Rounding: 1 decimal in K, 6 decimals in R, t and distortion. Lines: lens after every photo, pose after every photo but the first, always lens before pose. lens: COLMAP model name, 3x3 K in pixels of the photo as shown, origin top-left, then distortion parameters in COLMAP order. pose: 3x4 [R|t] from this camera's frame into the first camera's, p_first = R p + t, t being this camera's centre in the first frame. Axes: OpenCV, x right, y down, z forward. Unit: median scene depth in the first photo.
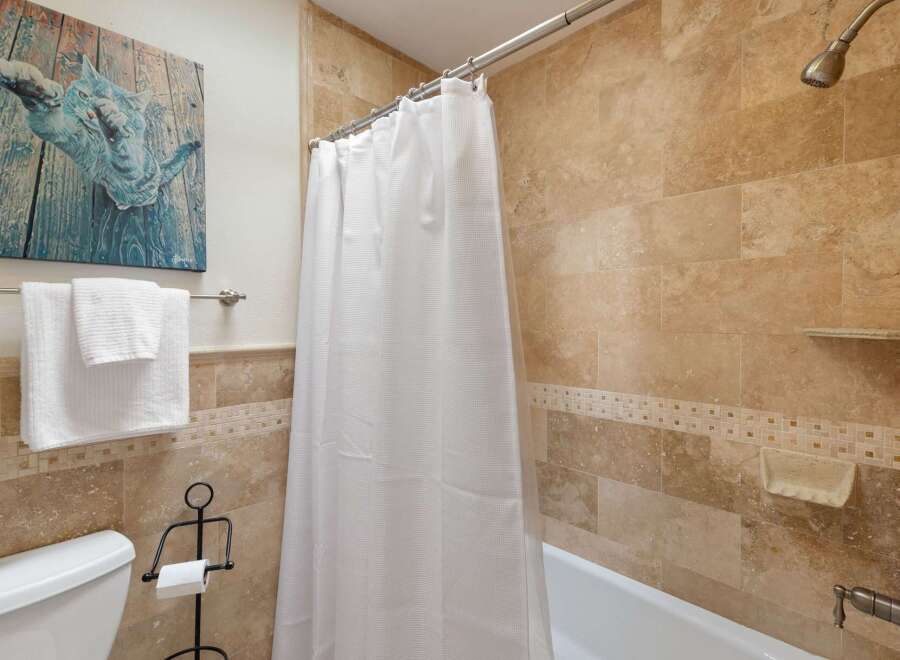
lens RADIAL K [[435.2, 0, 447.2], [0, 435.2, 328.9], [0, 0, 1]] dist [0.002880, 0.000232]
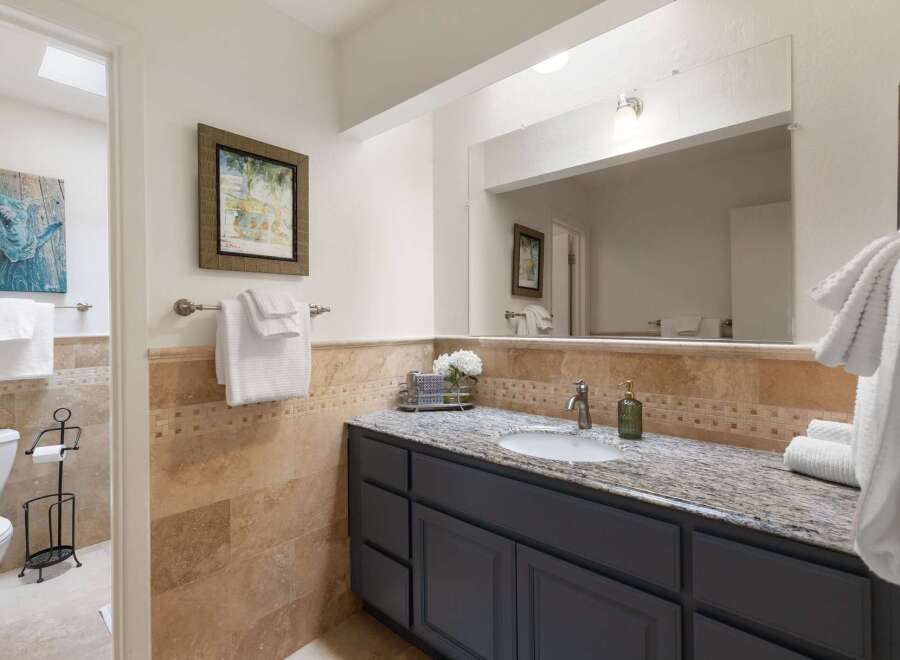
lens RADIAL K [[435.2, 0, 452.9], [0, 435.2, 323.6], [0, 0, 1]] dist [0.002880, 0.000232]
pose [[0.996310, -0.013200, 0.084807, 0.954334], [0.013842, 0.999880, -0.006983, 0.034647], [-0.084705, 0.008131, 0.996373, -1.011508]]
